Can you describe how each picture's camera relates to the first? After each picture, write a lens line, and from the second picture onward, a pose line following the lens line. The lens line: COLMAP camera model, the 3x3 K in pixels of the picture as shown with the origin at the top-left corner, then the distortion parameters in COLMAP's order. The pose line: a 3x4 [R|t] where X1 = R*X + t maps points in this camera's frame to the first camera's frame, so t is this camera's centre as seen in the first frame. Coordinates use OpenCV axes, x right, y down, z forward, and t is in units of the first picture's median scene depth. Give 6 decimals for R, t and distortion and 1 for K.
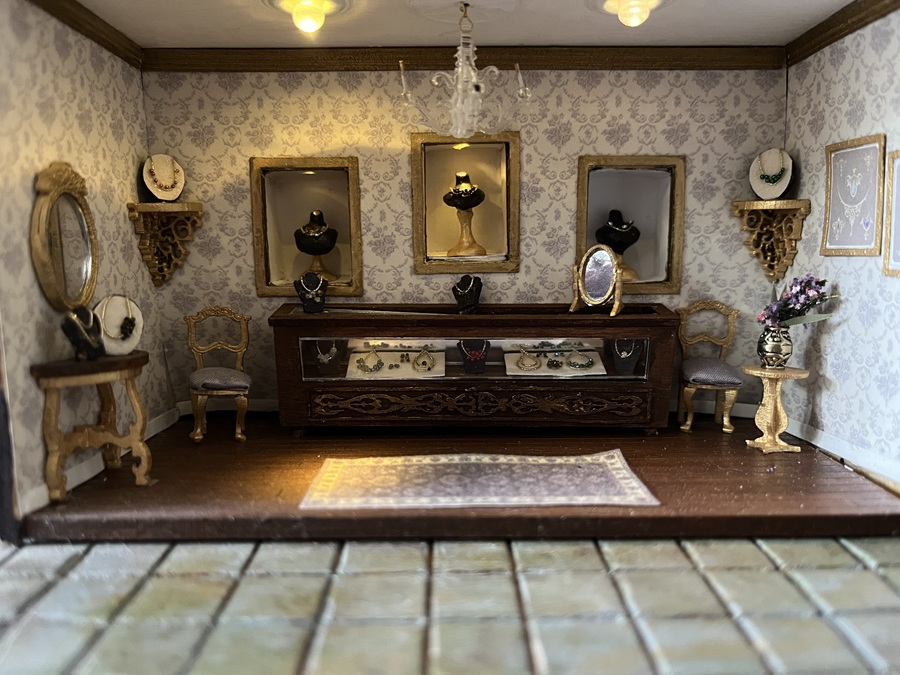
lens RADIAL K [[709.3, 0, 452.5], [0, 709.3, 336.5], [0, 0, 1]] dist [0.011576, -0.002813]
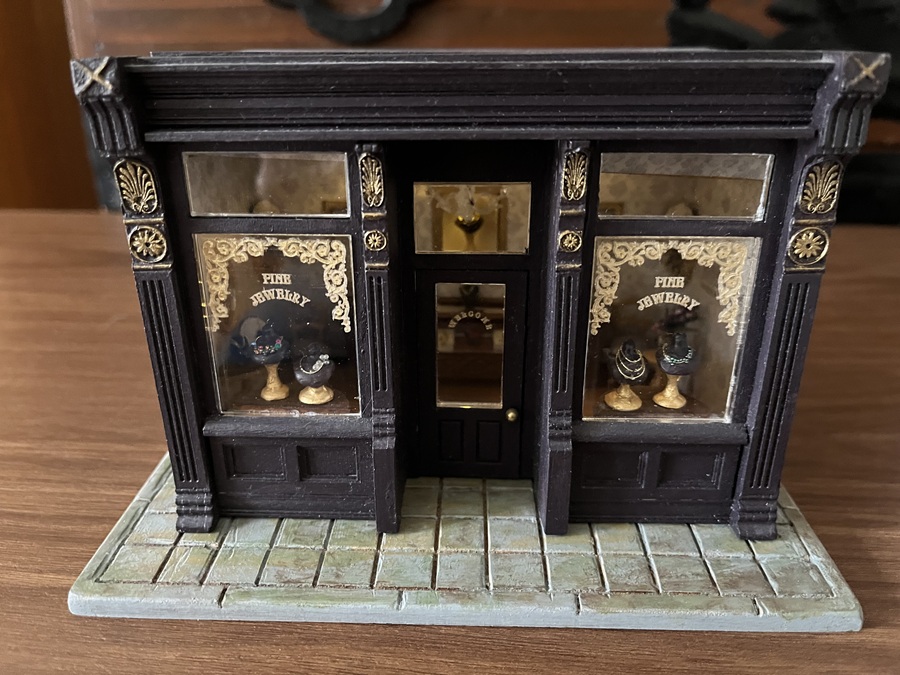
lens RADIAL K [[709.3, 0, 447.7], [0, 709.3, 335.8], [0, 0, 1]] dist [0.011576, -0.002813]
pose [[0.998932, 0.014198, -0.043958, 0.040880], [-0.001399, 0.960459, 0.278418, -0.392604], [0.046173, -0.278059, 0.959454, -0.467141]]
